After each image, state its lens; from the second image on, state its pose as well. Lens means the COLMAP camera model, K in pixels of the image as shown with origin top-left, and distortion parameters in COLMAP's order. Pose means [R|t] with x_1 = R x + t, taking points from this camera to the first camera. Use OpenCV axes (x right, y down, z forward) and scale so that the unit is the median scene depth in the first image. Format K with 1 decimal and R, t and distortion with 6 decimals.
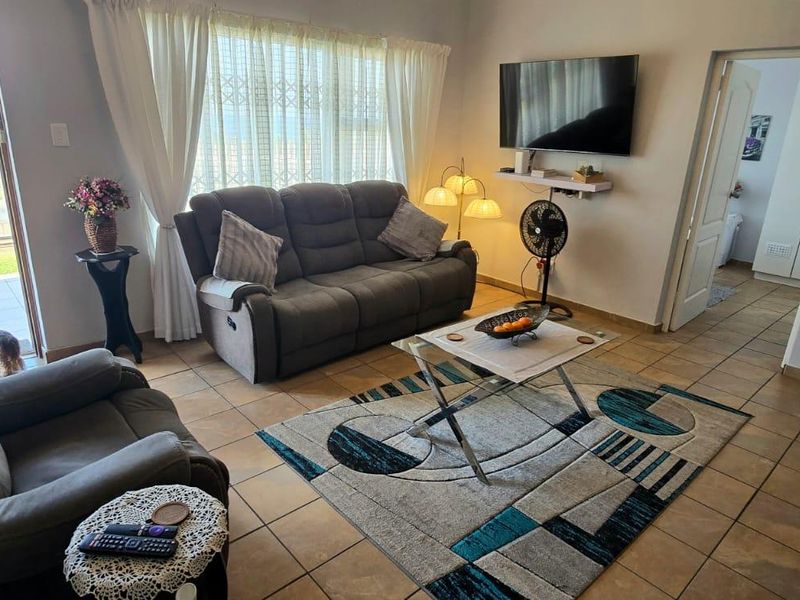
lens RADIAL K [[528.1, 0, 400.0], [0, 528.1, 300.0], [0, 0, 1]] dist [-0.003007, -0.001045]
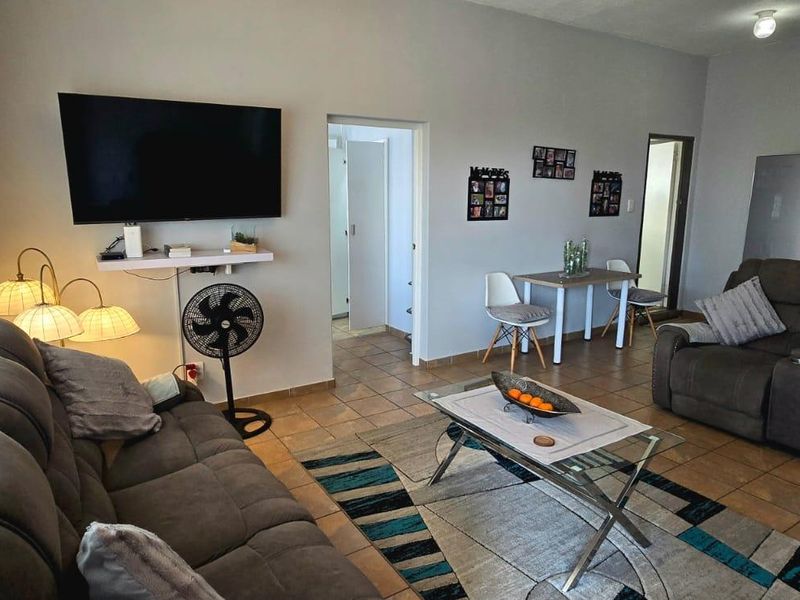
lens RADIAL K [[539.4, 0, 400.0], [0, 539.4, 300.0], [0, 0, 1]] dist [0.003092, -0.004127]
pose [[0.171953, -0.228496, 0.958239, -0.652809], [0.324807, 0.931483, 0.163830, -0.325934], [-0.930018, 0.283071, 0.234388, 0.914427]]
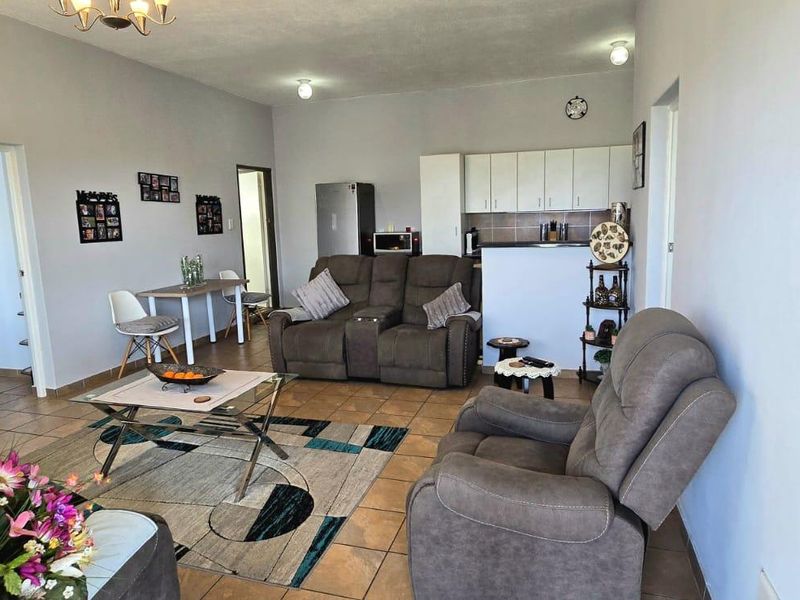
lens RADIAL K [[528.1, 0, 400.0], [0, 528.1, 300.0], [0, 0, 1]] dist [-0.003007, -0.001045]
pose [[-0.515810, -0.161623, 0.841319, -0.908430], [0.285694, 0.893376, 0.346782, -0.342154], [-0.807663, 0.419233, -0.414638, 0.994830]]
